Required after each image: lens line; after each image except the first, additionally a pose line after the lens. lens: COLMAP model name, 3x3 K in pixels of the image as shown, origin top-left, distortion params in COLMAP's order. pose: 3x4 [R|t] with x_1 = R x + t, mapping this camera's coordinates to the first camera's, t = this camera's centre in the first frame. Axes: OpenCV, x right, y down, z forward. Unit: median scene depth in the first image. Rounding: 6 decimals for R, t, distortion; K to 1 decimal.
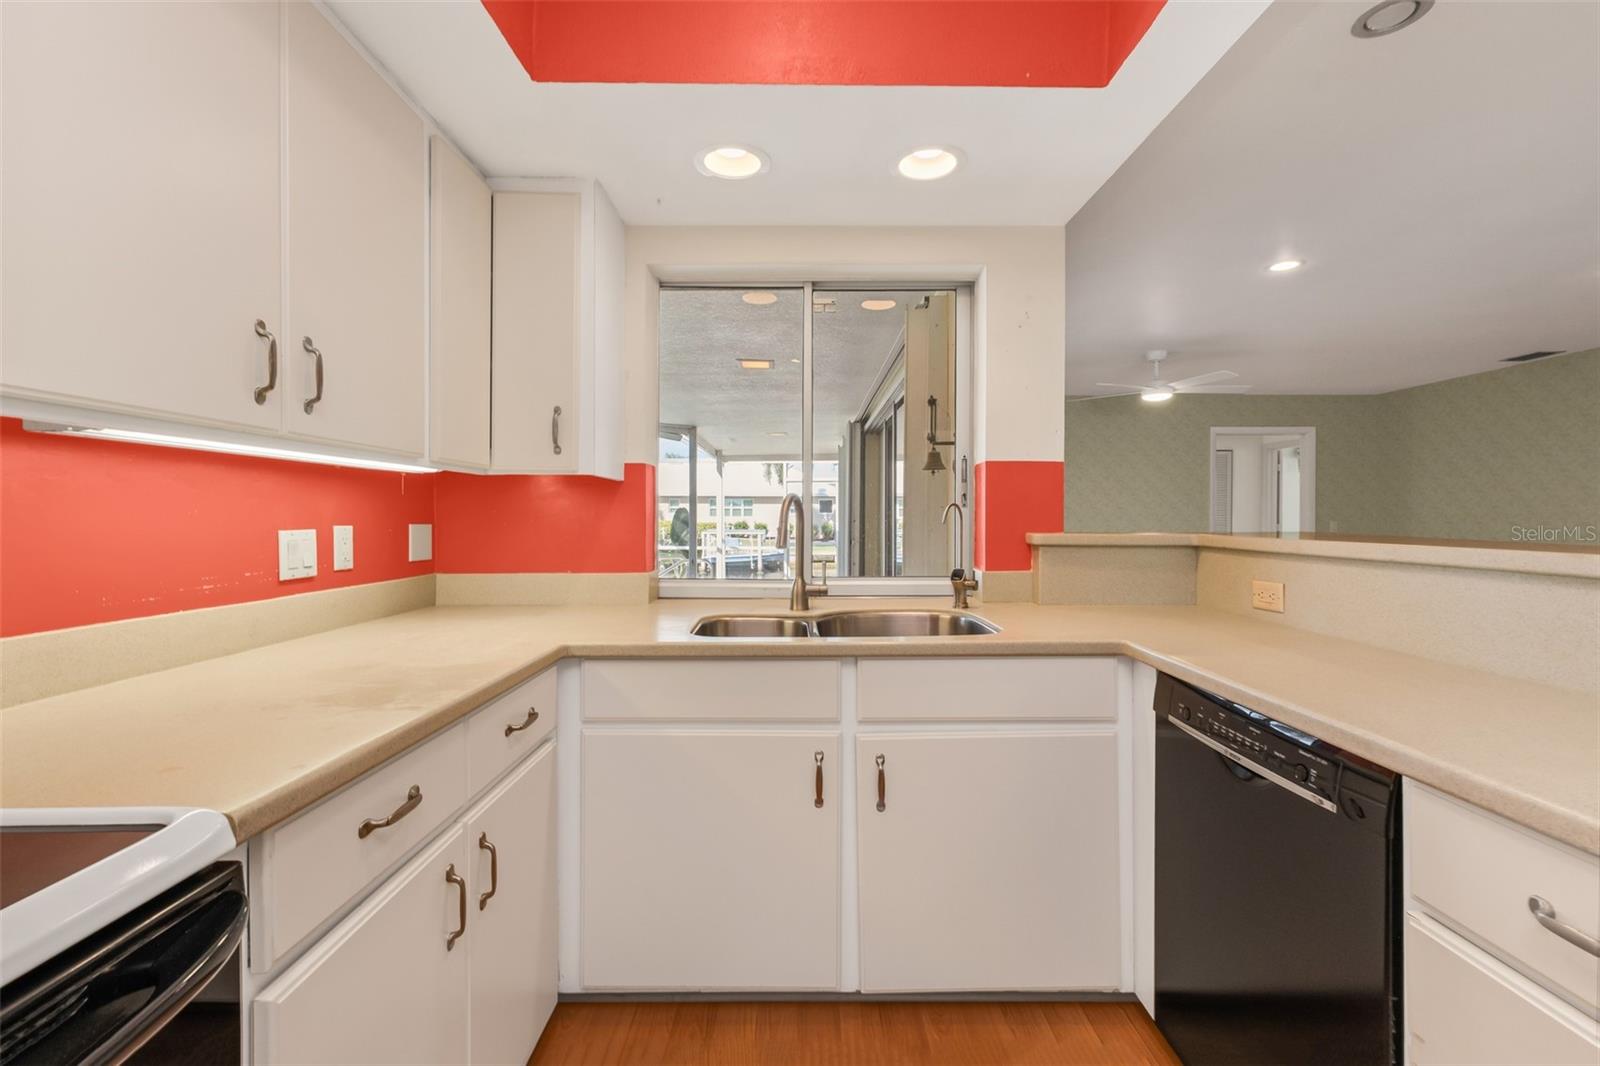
lens RADIAL K [[692.6, 0, 799.8], [0, 692.6, 526.0], [0, 0, 1]] dist [0.011732, -0.000542]
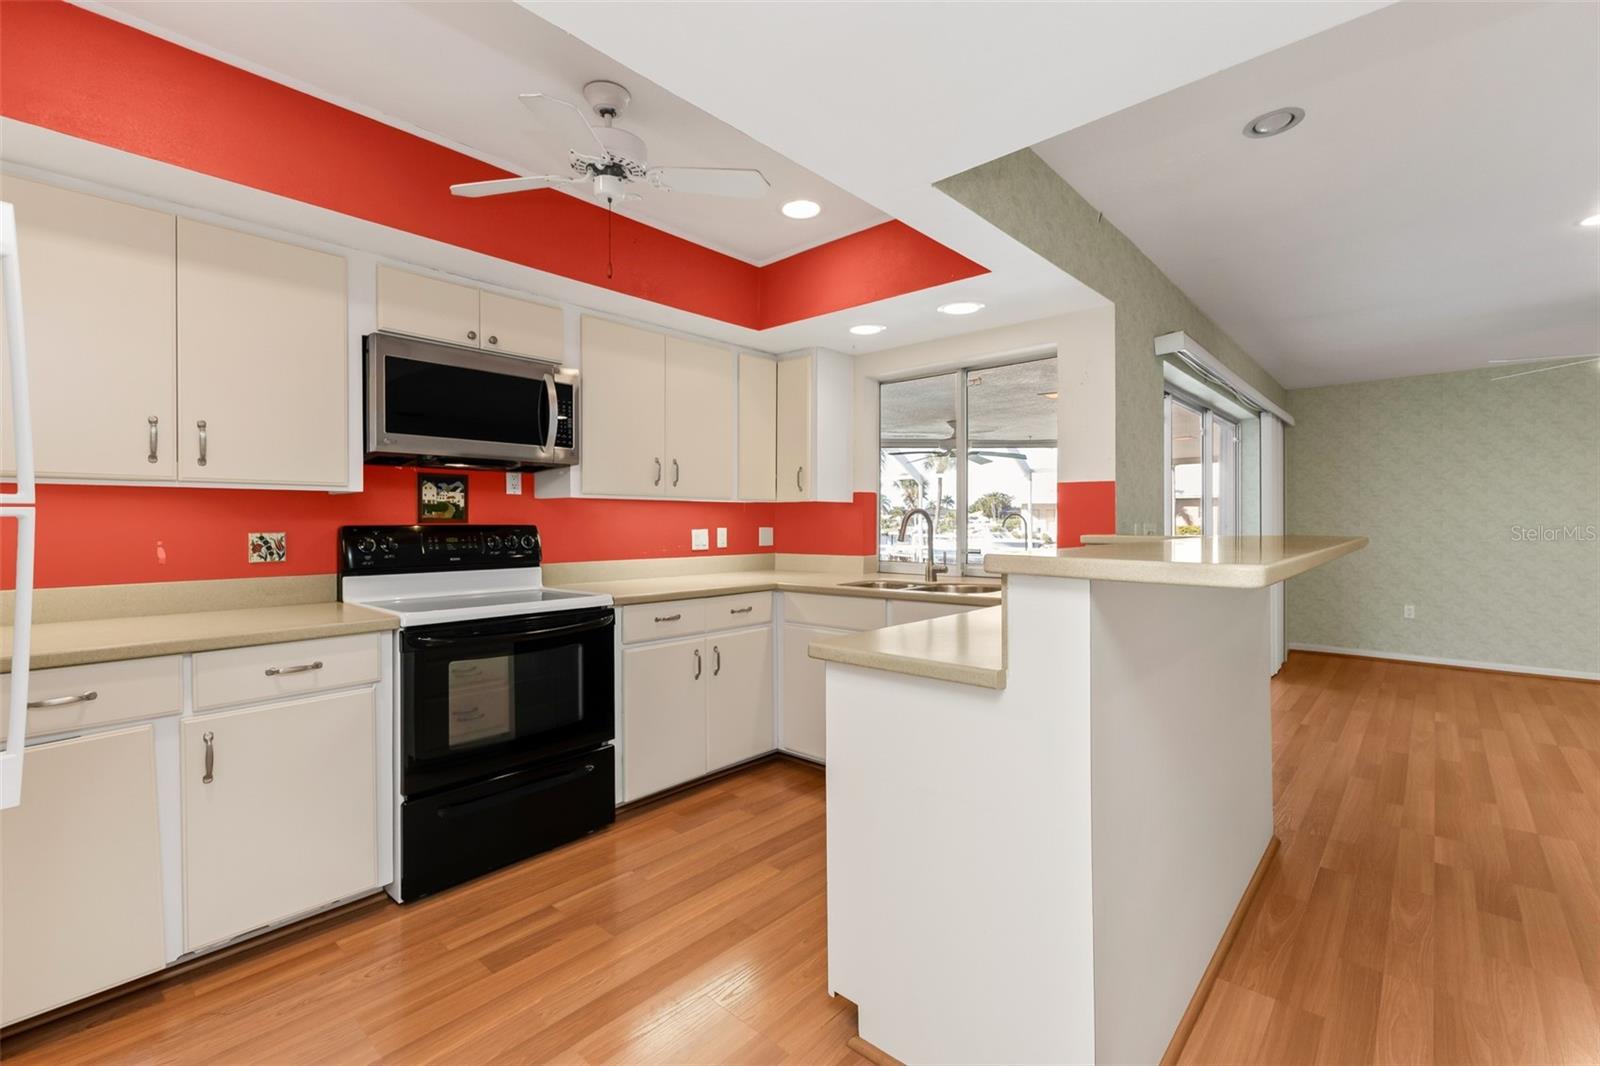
lens RADIAL K [[723.5, 0, 800.0], [0, 723.5, 533.0], [0, 0, 1]] dist [0.006577, -0.000433]
pose [[0.718771, 0.005954, -0.695221, 1.073300], [-0.003654, 0.999982, 0.004786, 0.002915], [0.695237, -0.000900, 0.718780, -0.474027]]
